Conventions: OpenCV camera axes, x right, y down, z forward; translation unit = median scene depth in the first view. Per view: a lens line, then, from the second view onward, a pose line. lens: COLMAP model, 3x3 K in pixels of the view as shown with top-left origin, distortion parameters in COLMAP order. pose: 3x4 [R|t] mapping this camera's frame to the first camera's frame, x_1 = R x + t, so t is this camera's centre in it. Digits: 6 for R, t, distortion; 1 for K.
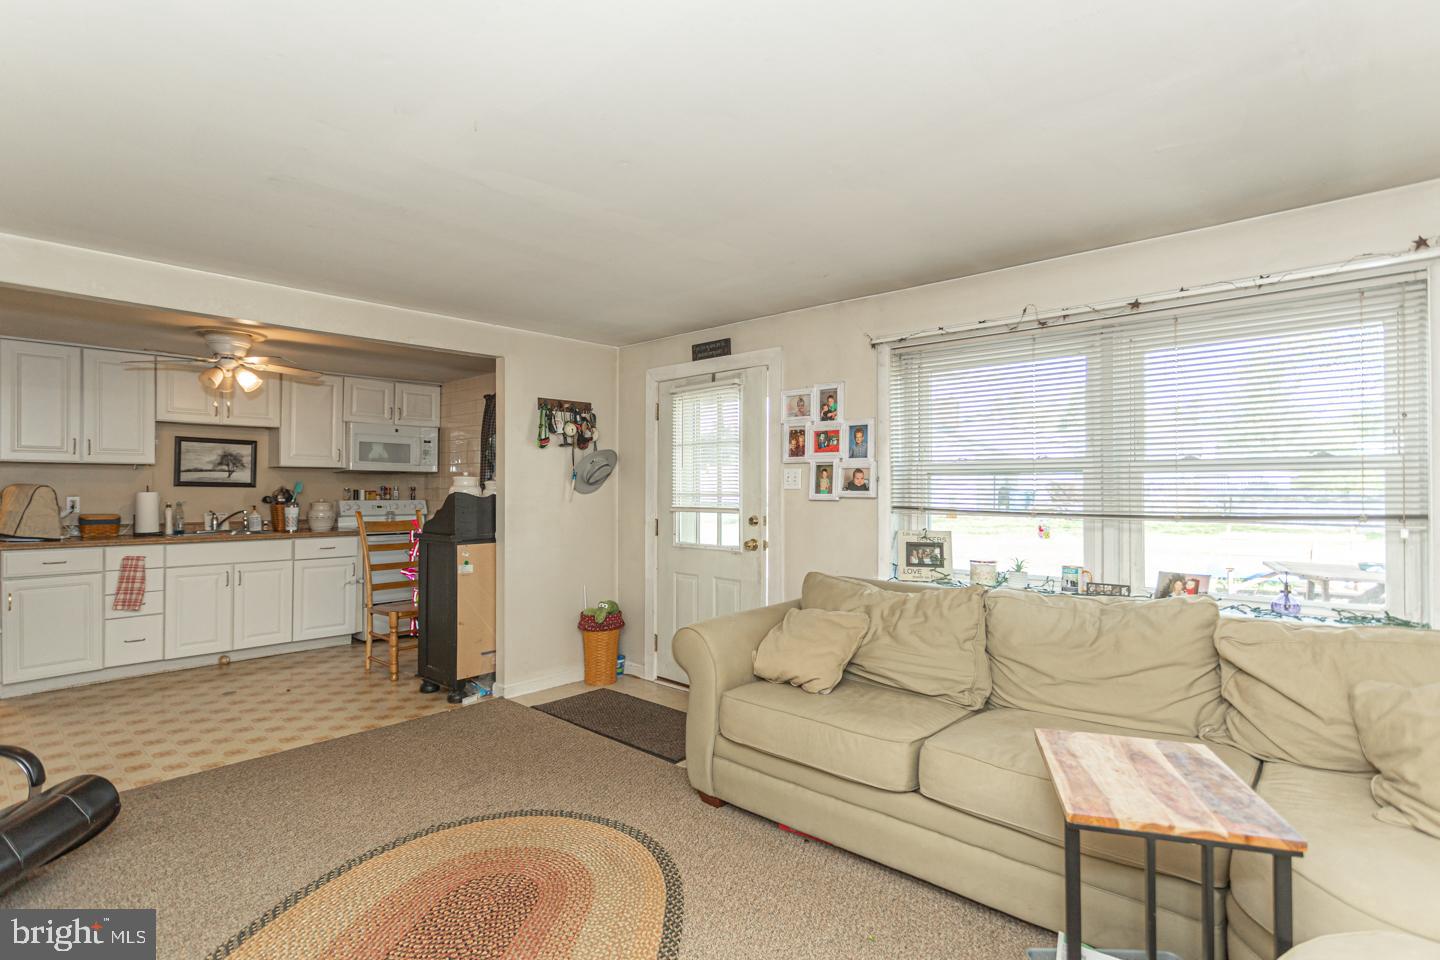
lens RADIAL K [[694.6, 0, 710.6], [0, 694.6, 484.8], [0, 0, 1]] dist [-0.001769, 0.000408]
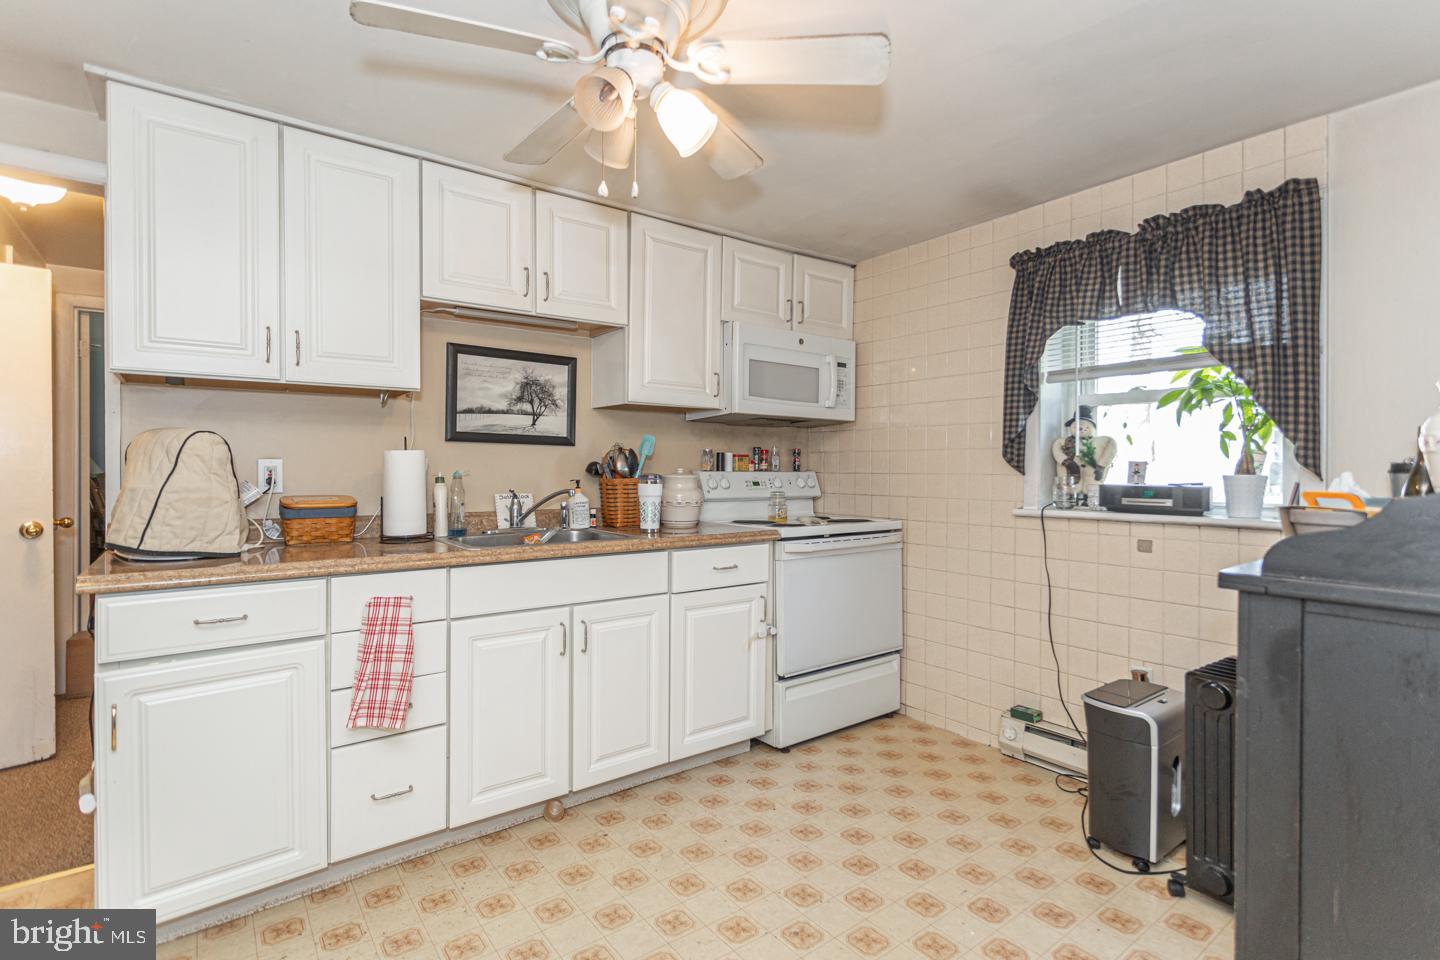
lens RADIAL K [[694.6, 0, 729.0], [0, 694.6, 472.8], [0, 0, 1]] dist [-0.001769, 0.000408]
pose [[0.982325, 0.004442, -0.187132, -0.548208], [-0.001422, 0.999867, 0.016271, 0.019397], [0.187179, -0.015717, 0.982200, 0.622852]]
